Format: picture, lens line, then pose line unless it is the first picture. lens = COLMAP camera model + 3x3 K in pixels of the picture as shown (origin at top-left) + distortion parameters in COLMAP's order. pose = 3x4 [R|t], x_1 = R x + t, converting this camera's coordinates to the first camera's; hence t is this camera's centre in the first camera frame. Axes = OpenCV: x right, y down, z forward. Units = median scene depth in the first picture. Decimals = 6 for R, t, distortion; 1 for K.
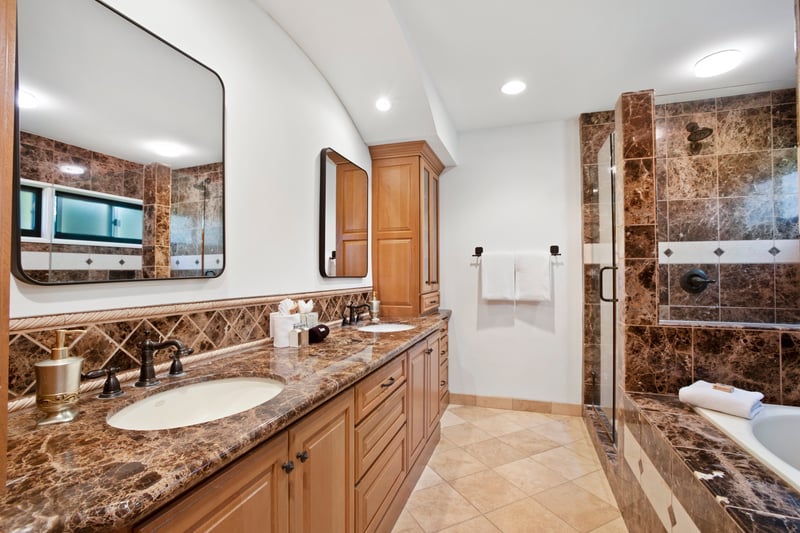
lens RADIAL K [[368.0, 0, 398.0], [0, 368.0, 265.9], [0, 0, 1]] dist [-0.062751, 0.028657]
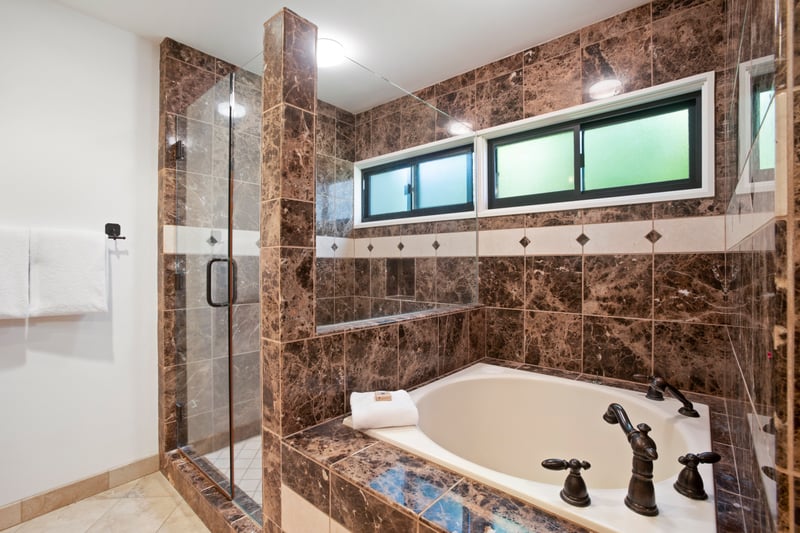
lens RADIAL K [[368.0, 0, 398.0], [0, 368.0, 265.9], [0, 0, 1]] dist [-0.062751, 0.028657]
pose [[0.379346, -0.001235, 0.925254, 0.072464], [-0.017858, 0.999803, 0.008656, 0.006796], [-0.925083, -0.019806, 0.379249, 0.537185]]
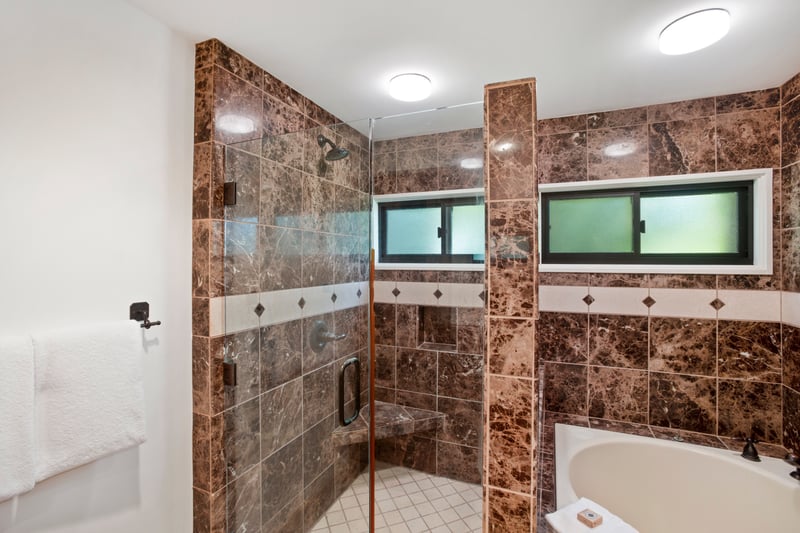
lens RADIAL K [[366.4, 0, 400.8], [0, 366.4, 259.3], [0, 0, 1]] dist [-0.060406, 0.028403]
pose [[0.082621, 0.005517, 0.996566, 0.060842], [-0.020056, 0.999791, -0.003872, -0.198467], [-0.996379, -0.019667, 0.082715, 1.173282]]
